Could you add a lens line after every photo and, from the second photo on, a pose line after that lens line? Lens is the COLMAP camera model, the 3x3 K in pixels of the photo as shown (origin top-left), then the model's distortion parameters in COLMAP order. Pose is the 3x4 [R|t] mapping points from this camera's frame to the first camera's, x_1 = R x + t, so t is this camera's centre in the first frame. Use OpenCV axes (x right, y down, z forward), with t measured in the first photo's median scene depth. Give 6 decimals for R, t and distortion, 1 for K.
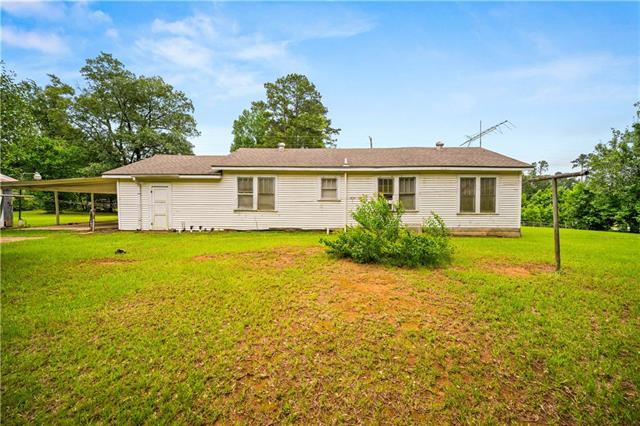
lens RADIAL K [[251.4, 0, 320.5], [0, 251.4, 206.0], [0, 0, 1]] dist [-0.000072, -0.000001]
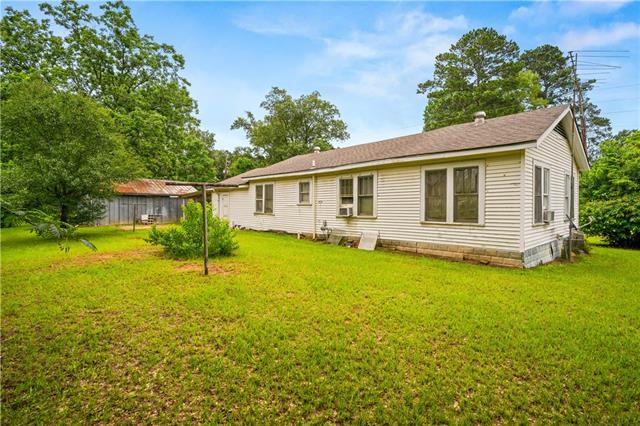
lens RADIAL K [[313.8, 0, 320.0], [0, 313.8, 213.0], [0, 0, 1]] dist [-0.000182, 0.000013]
pose [[0.688982, 0.015042, -0.724622, 0.972593], [-0.009588, 0.999886, 0.011640, -0.004520], [0.724715, -0.001072, 0.689048, 0.195614]]
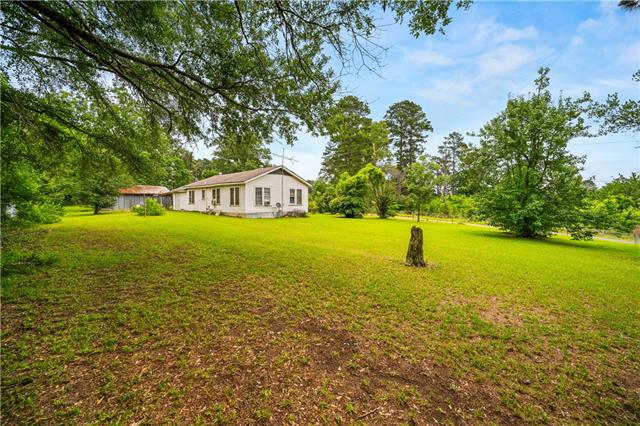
lens RADIAL K [[251.4, 0, 320.5], [0, 251.4, 206.0], [0, 0, 1]] dist [-0.000072, -0.000001]
pose [[0.750420, 0.012038, -0.660852, 2.479246], [-0.006926, 0.999922, 0.010350, 0.008827], [0.660926, -0.003189, 0.750445, -0.070727]]
